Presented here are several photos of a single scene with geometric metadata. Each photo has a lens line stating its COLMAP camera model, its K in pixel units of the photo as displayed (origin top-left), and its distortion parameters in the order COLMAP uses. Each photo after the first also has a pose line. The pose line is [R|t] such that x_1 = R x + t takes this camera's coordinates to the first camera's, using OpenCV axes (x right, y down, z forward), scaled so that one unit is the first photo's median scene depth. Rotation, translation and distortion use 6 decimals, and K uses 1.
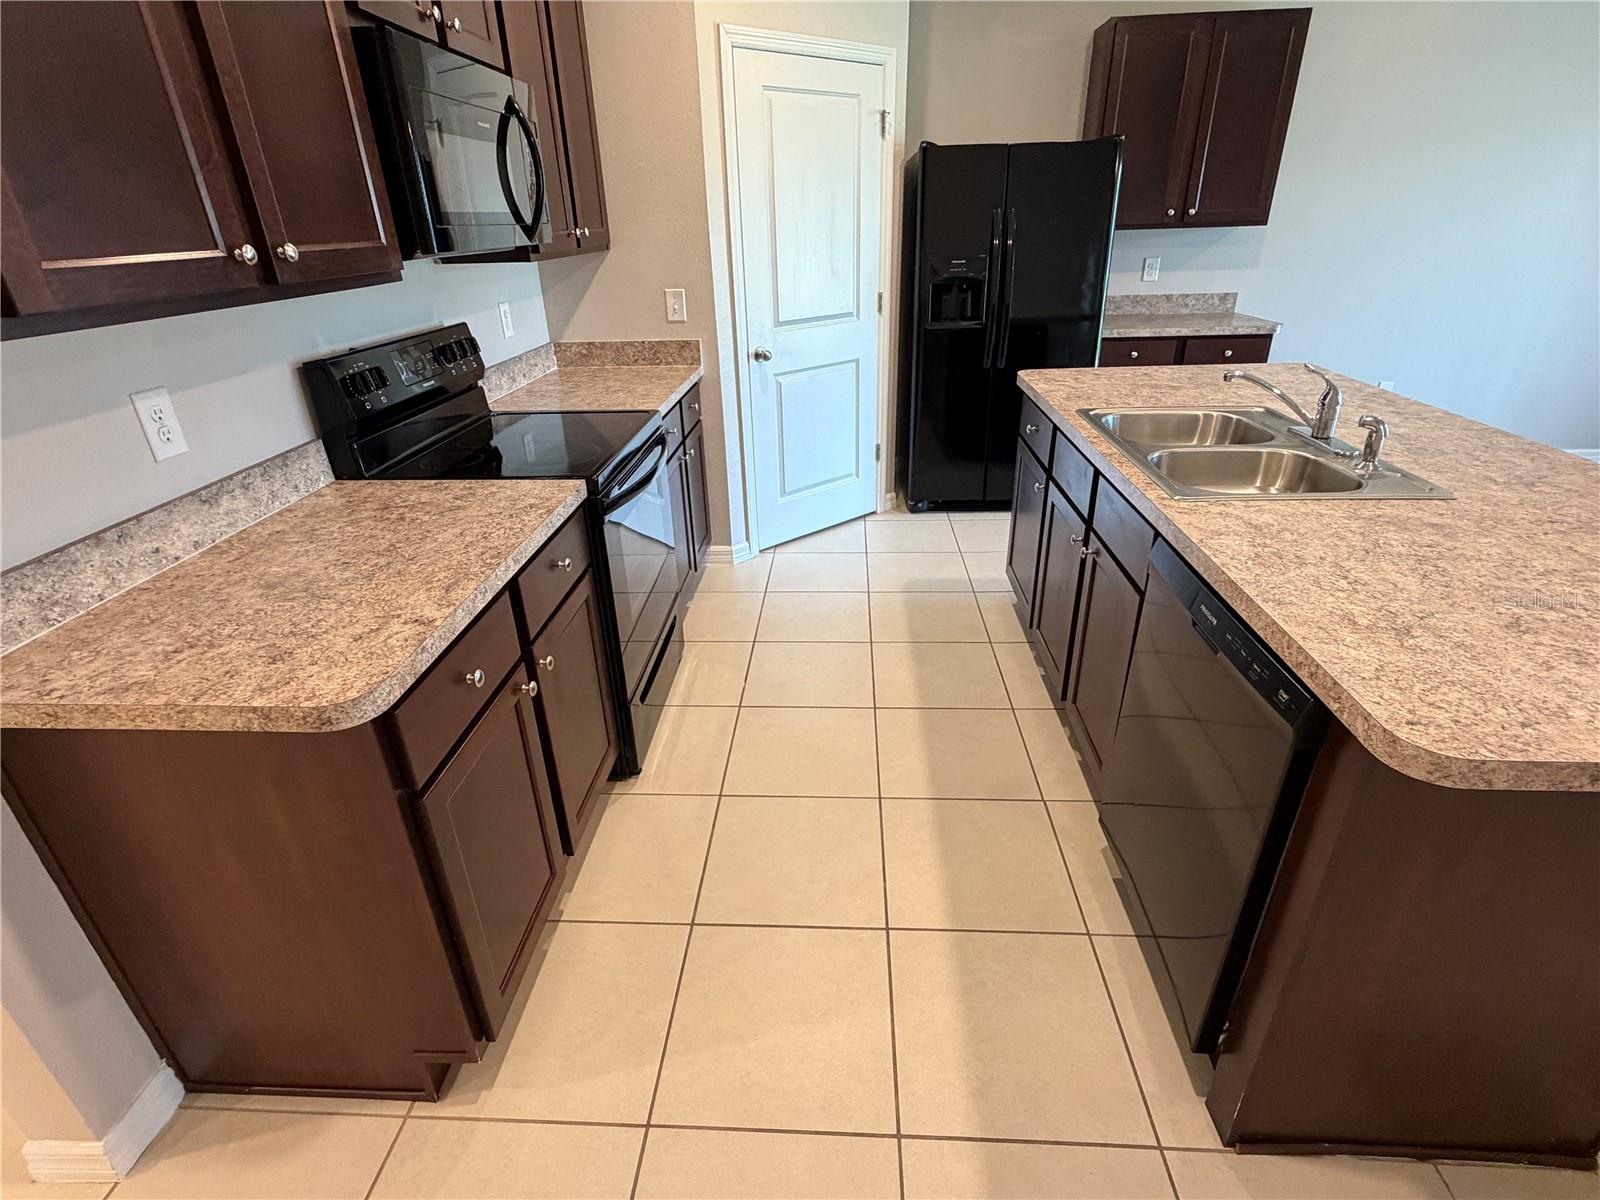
lens RADIAL K [[785.9, 0, 800.1], [0, 785.9, 599.1], [0, 0, 1]] dist [-0.000320, 0.000837]
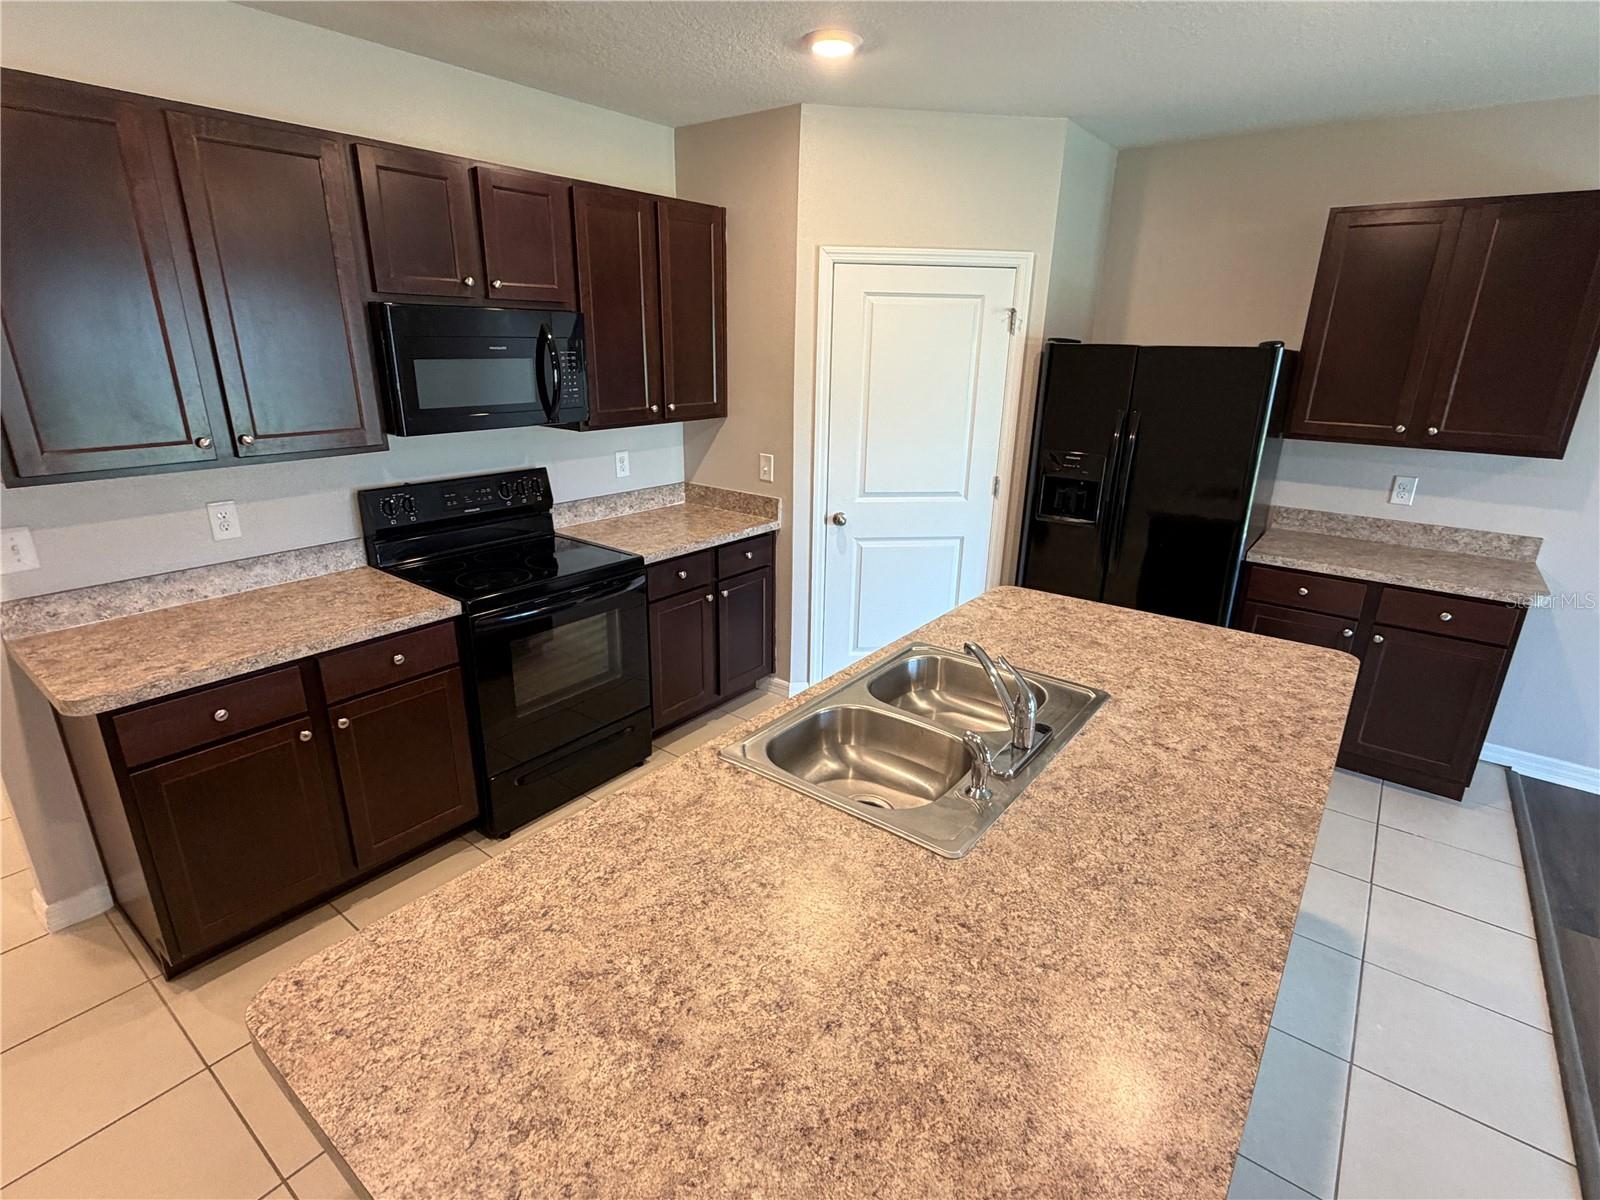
lens RADIAL K [[785.9, 0, 800.2], [0, 785.9, 601.7], [0, 0, 1]] dist [-0.000320, 0.000837]
pose [[0.825791, 0.219417, -0.519543, 0.540306], [-0.282526, 0.958233, -0.044376, -0.153818], [0.488107, 0.183430, 0.853291, 0.082576]]
